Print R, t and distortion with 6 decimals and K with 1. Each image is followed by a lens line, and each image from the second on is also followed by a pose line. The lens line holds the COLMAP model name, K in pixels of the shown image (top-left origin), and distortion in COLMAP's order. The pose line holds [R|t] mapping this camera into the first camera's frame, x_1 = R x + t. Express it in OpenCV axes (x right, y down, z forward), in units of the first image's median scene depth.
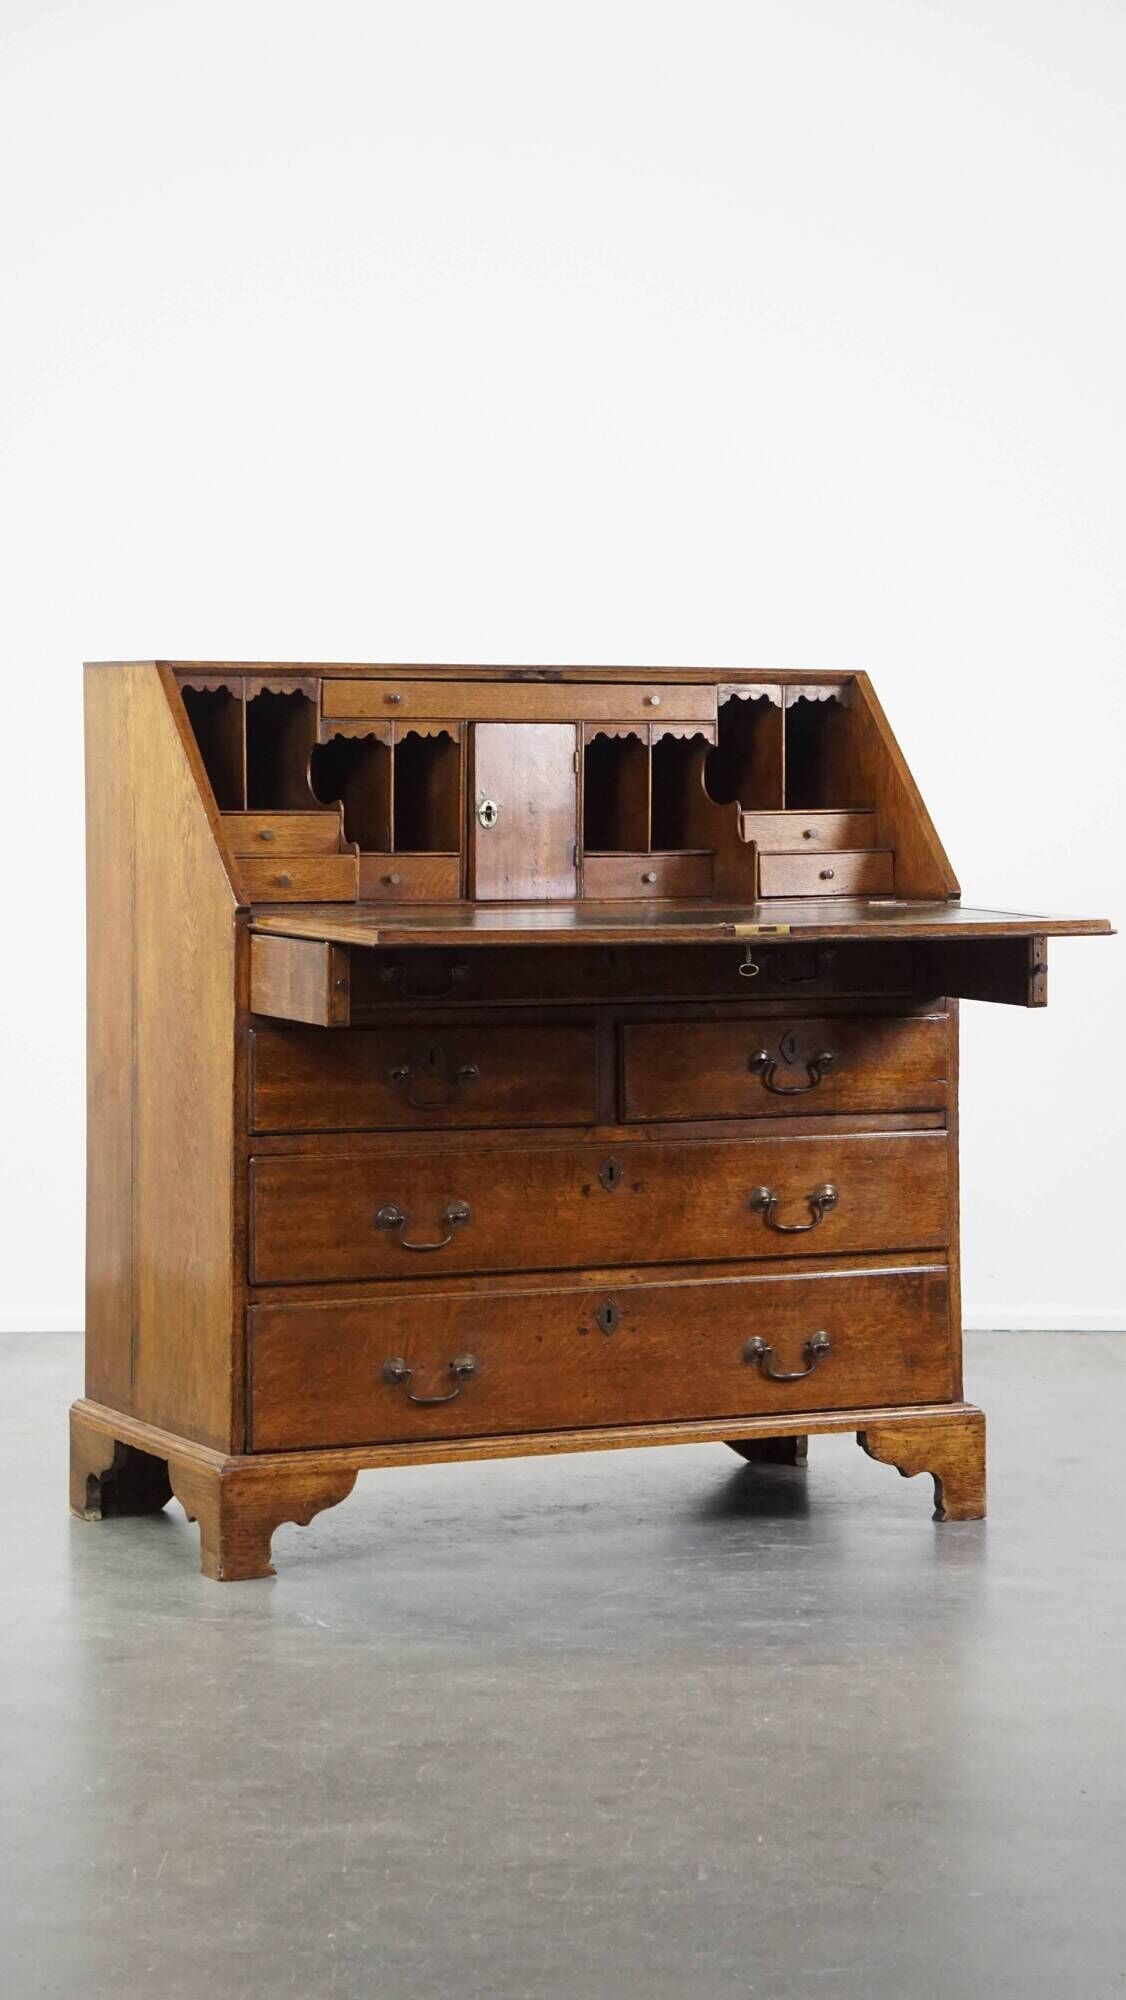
lens RADIAL K [[4140.0, 0, 560.3], [0, 4140.0, 995.9], [0, 0, 1]] dist [0.269005, 0.000000]
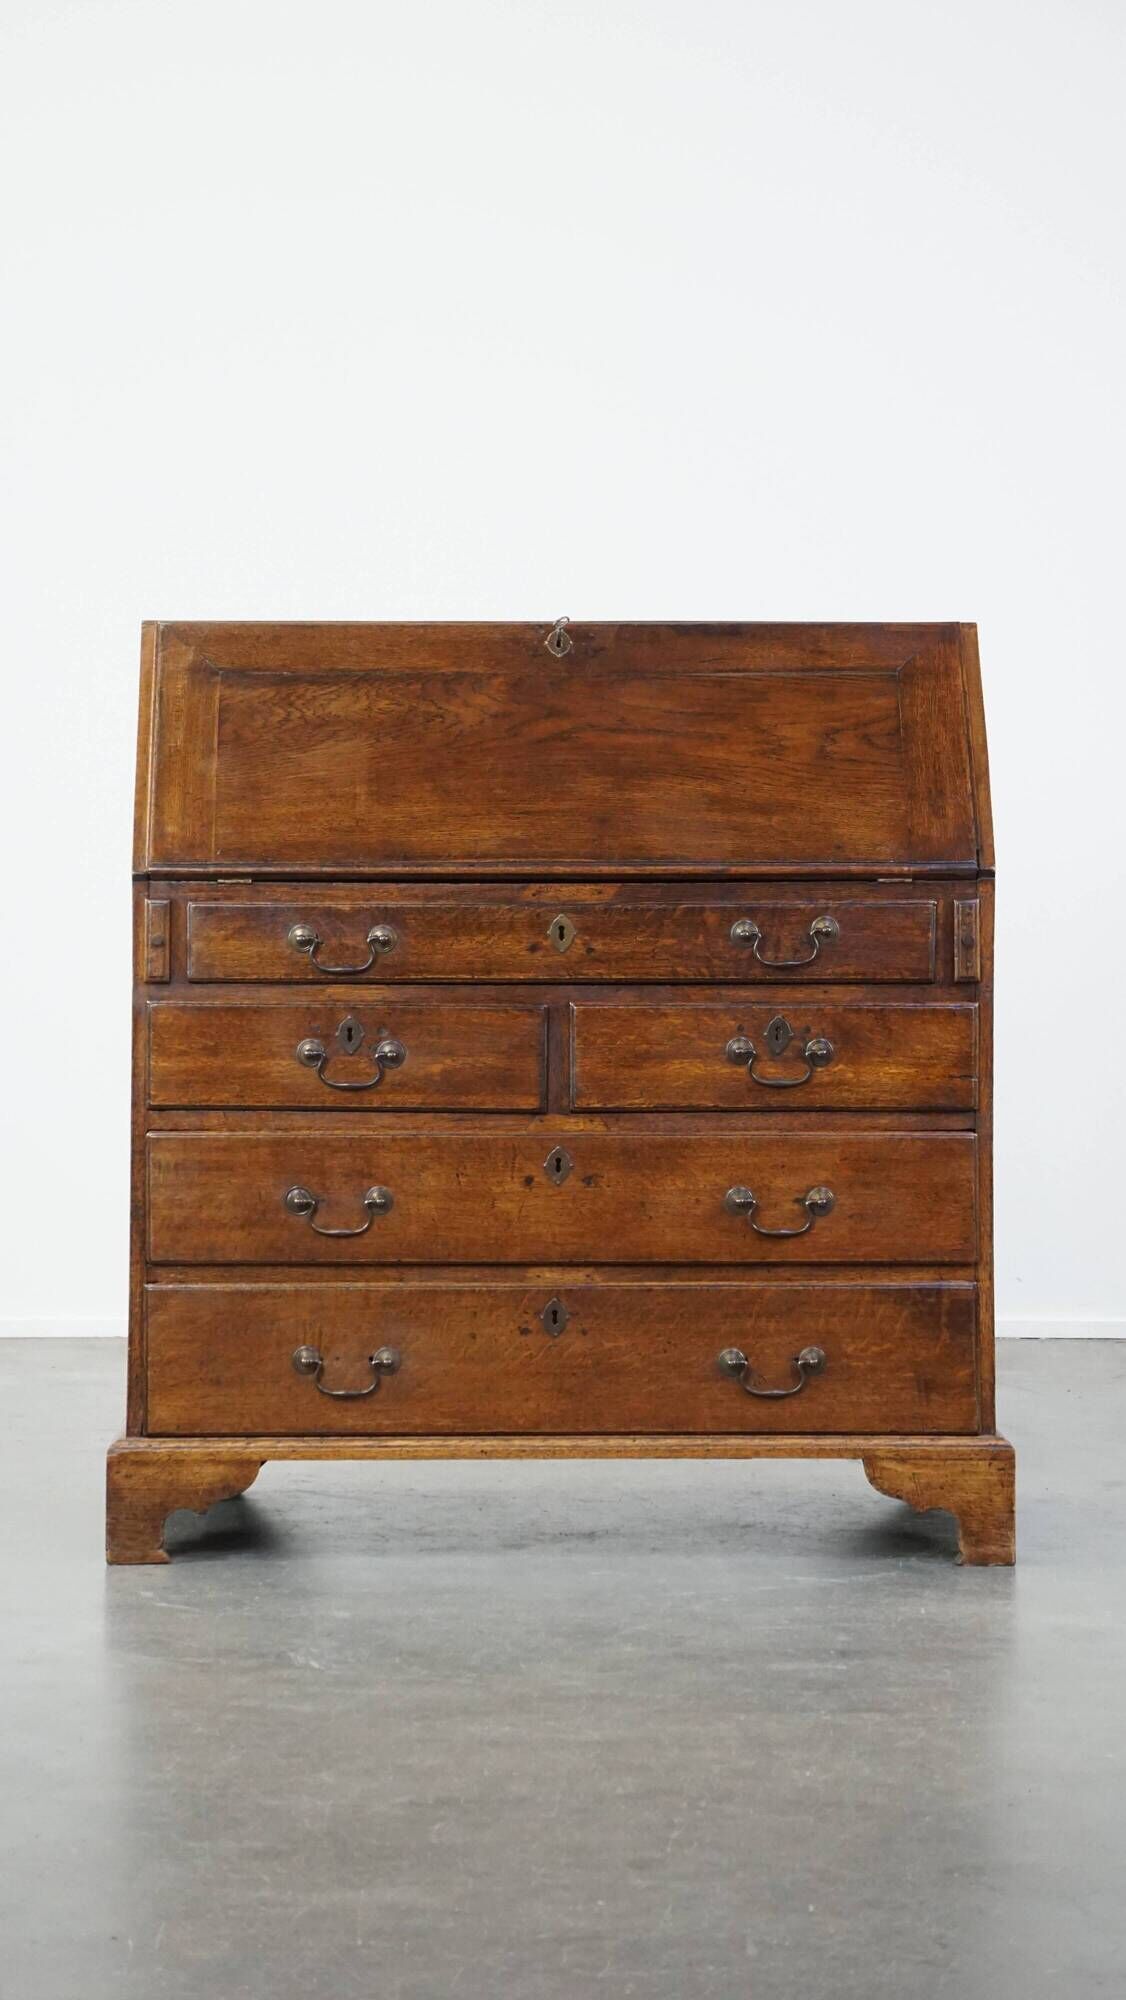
lens RADIAL K [[4589.3, 0, 578.6], [0, 4589.3, 992.9], [0, 0, 1]] dist [0.291355, 0.000000]
pose [[0.911973, 0.023430, -0.409580, 0.436069], [-0.022219, 0.999723, 0.007715, -0.003976], [0.409648, 0.002065, 0.912242, 0.054610]]
